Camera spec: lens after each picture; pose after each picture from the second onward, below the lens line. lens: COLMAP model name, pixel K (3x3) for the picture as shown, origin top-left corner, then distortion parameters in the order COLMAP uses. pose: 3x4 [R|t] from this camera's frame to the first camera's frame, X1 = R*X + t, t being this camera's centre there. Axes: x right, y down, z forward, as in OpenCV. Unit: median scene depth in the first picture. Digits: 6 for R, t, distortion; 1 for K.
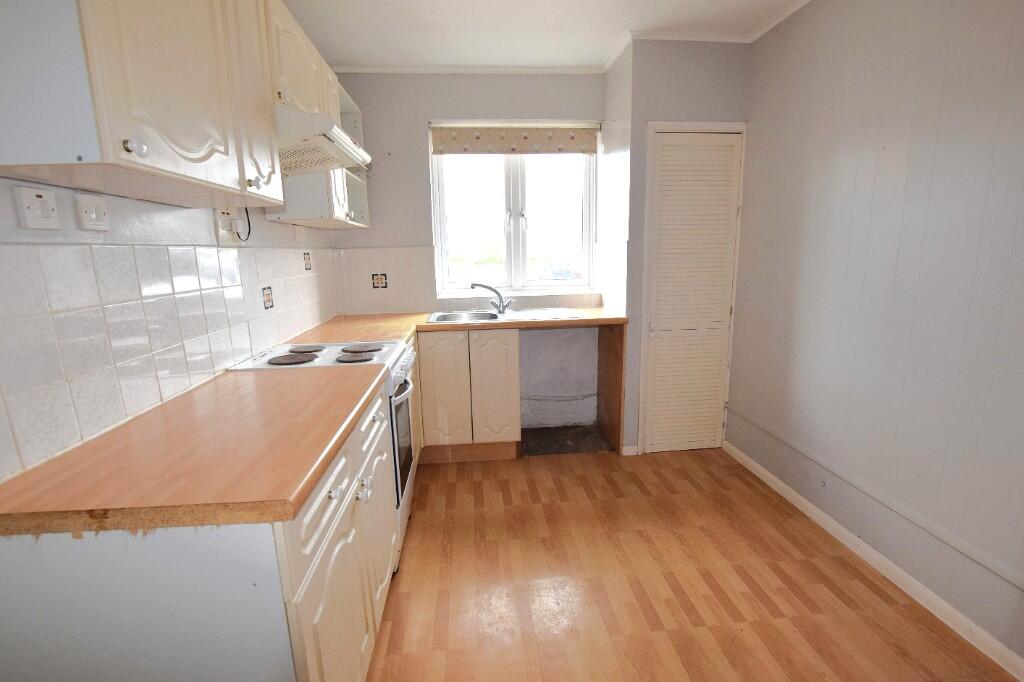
lens RADIAL K [[462.2, 0, 512.1], [0, 462.2, 340.0], [0, 0, 1]] dist [-0.025309, 0.001660]
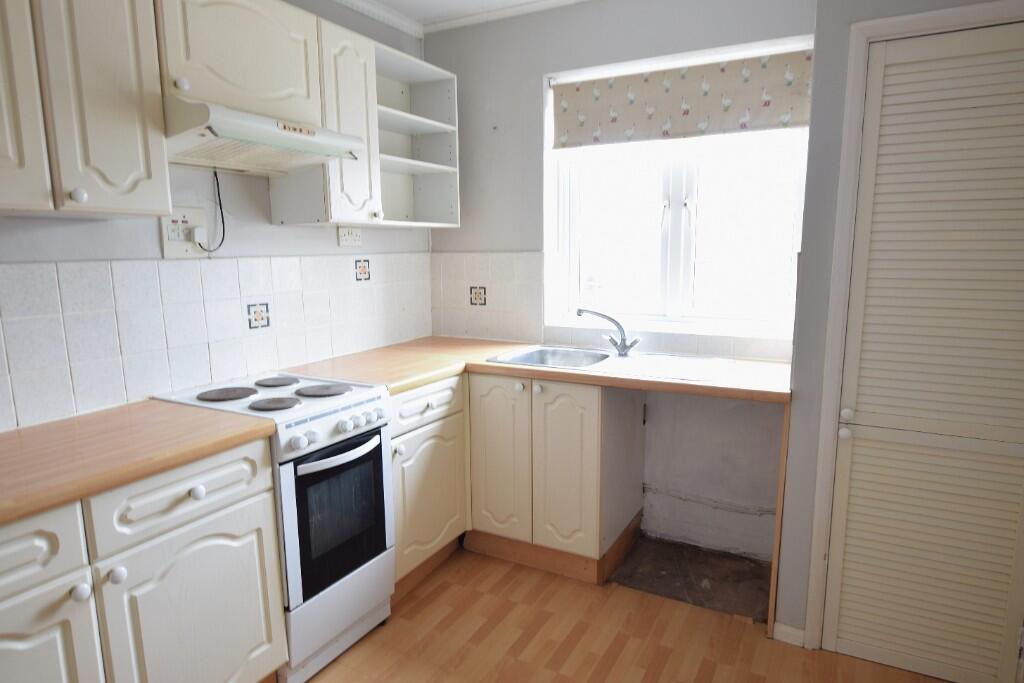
lens RADIAL K [[607.0, 0, 515.1], [0, 607.0, 346.4], [0, 0, 1]] dist [-0.004407, 0.002555]
pose [[0.842396, 0.100895, -0.529329, 0.328691], [-0.110812, 0.993756, 0.013069, -0.071647], [0.527342, 0.047646, 0.848316, 0.206759]]
